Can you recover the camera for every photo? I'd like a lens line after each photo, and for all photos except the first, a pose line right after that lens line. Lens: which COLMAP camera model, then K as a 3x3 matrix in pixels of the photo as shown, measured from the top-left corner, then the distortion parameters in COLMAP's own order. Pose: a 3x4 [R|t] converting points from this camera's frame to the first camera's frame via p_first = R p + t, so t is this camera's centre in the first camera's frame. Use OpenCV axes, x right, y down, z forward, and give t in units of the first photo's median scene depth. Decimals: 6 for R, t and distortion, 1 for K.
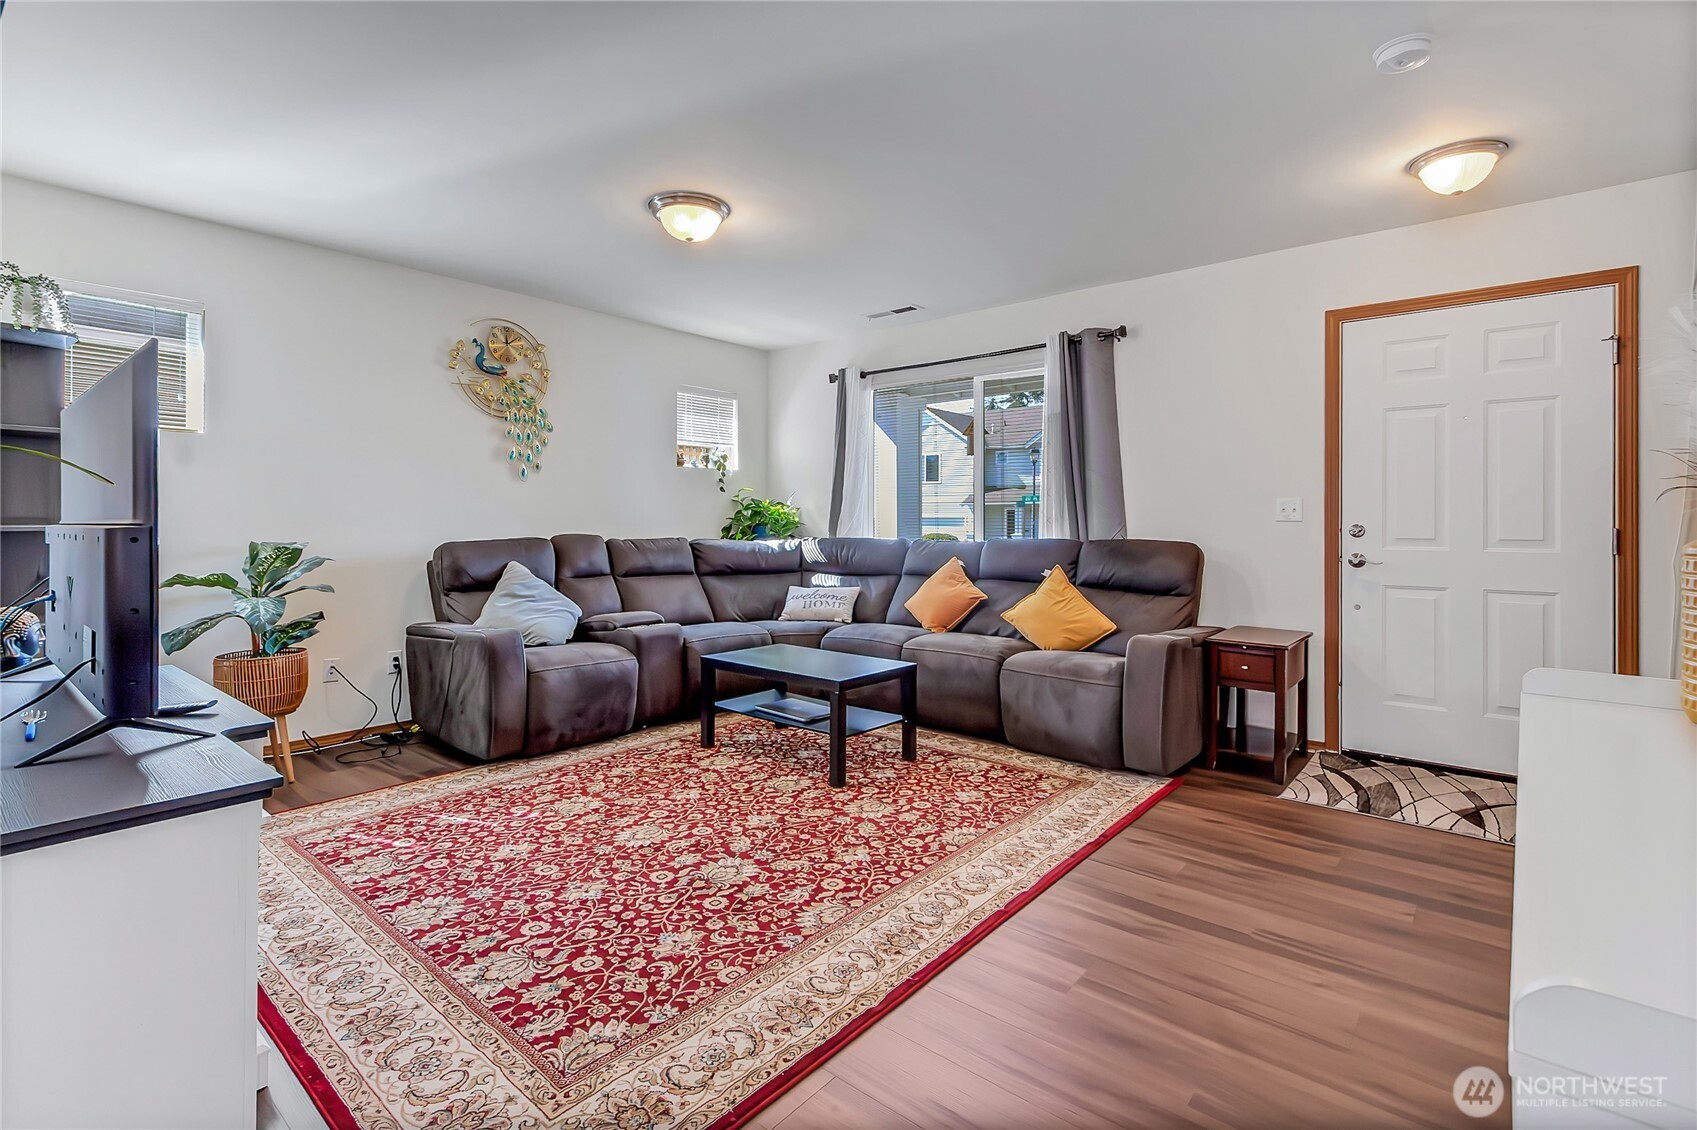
lens RADIAL K [[786.7, 0, 804.7], [0, 786.7, 573.3], [0, 0, 1]] dist [0.000572, 0.000088]
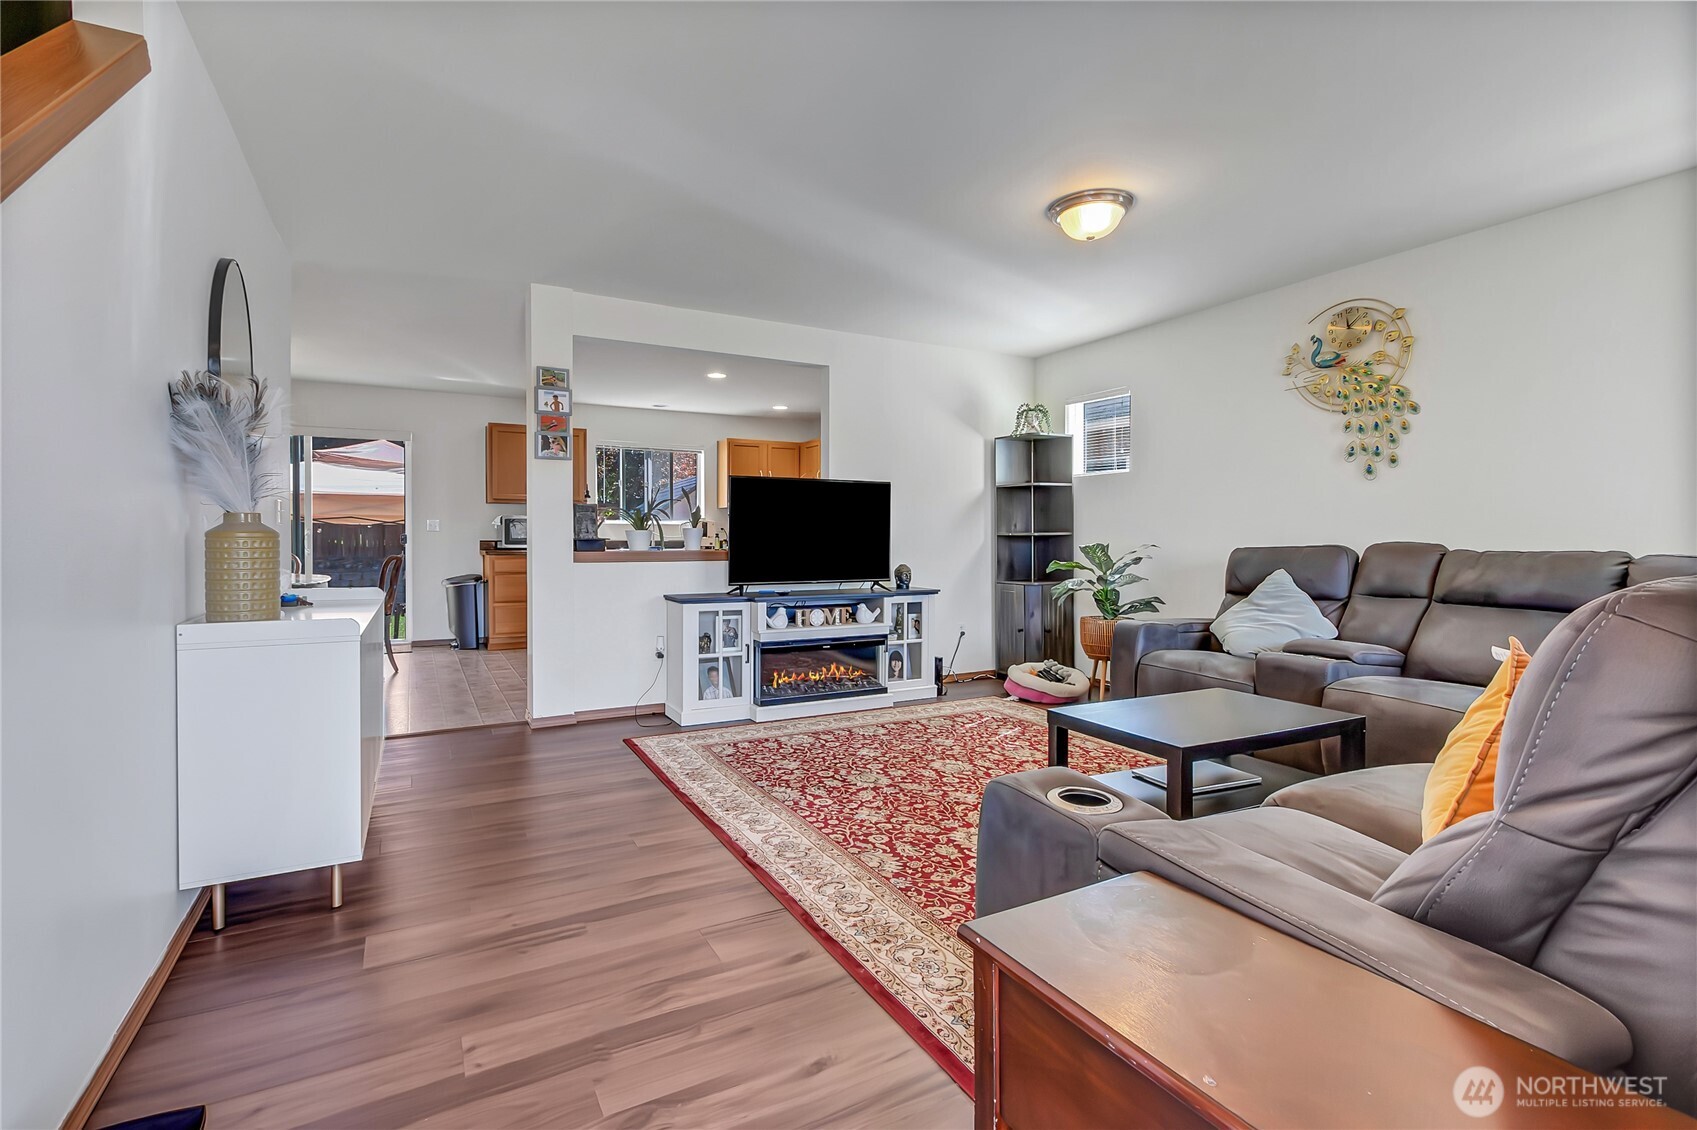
lens RADIAL K [[821.6, 0, 836.7], [0, 821.6, 521.5], [0, 0, 1]] dist [0.005764, 0.000676]
pose [[-0.354908, -0.015369, -0.934775, 1.100523], [-0.062116, 0.998043, 0.007174, -0.063556], [0.932835, 0.060611, -0.355168, 1.250036]]
